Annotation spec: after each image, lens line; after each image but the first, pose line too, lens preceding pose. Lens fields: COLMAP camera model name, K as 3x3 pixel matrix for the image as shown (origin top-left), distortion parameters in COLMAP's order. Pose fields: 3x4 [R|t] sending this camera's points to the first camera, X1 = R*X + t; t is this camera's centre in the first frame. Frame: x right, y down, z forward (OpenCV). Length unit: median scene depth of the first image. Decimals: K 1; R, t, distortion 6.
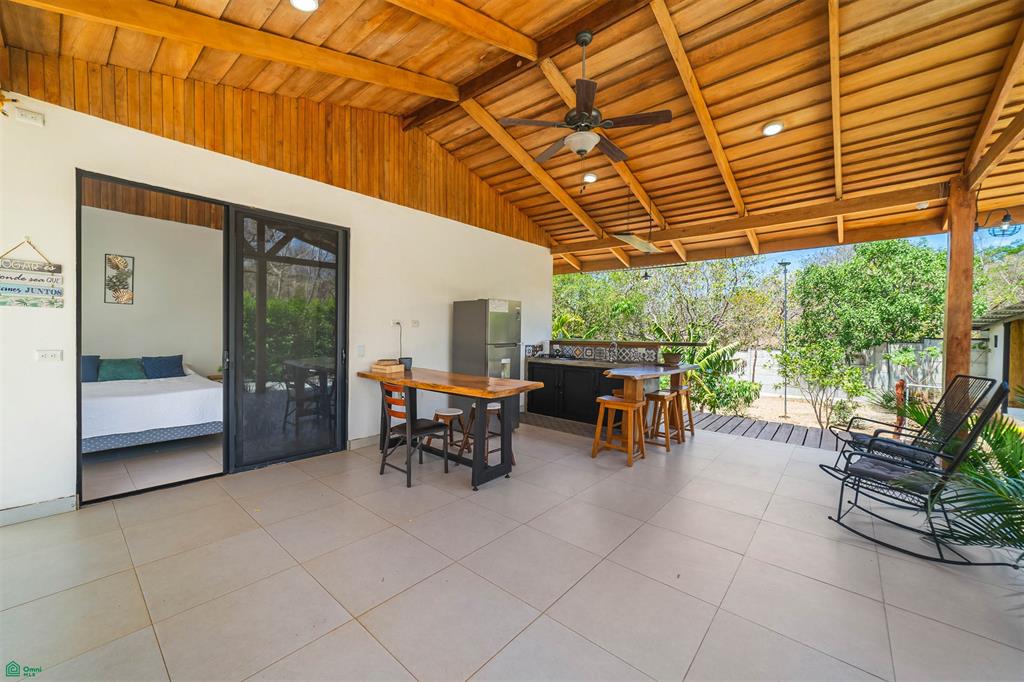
lens RADIAL K [[393.0, 0, 503.8], [0, 393.0, 341.1], [0, 0, 1]] dist [-0.000495, 0.000209]
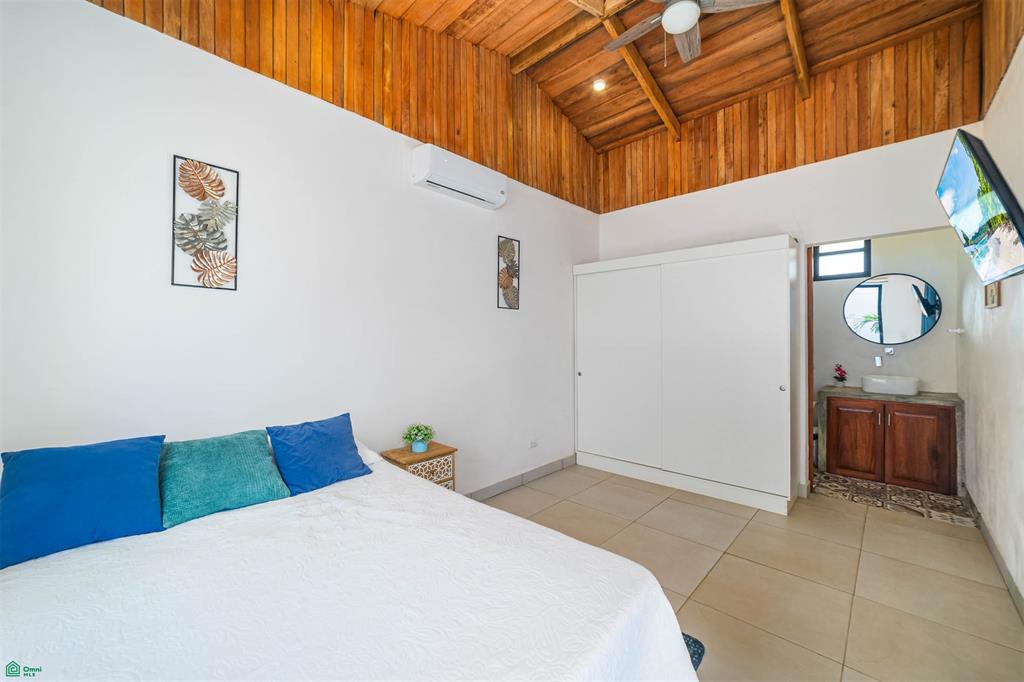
lens RADIAL K [[393.0, 0, 490.6], [0, 393.0, 338.3], [0, 0, 1]] dist [-0.000495, 0.000209]
pose [[0.999716, -0.014565, -0.018851, -0.691328], [0.014245, 0.999754, -0.017005, -0.036161], [0.019094, 0.016732, 0.999678, 0.620054]]
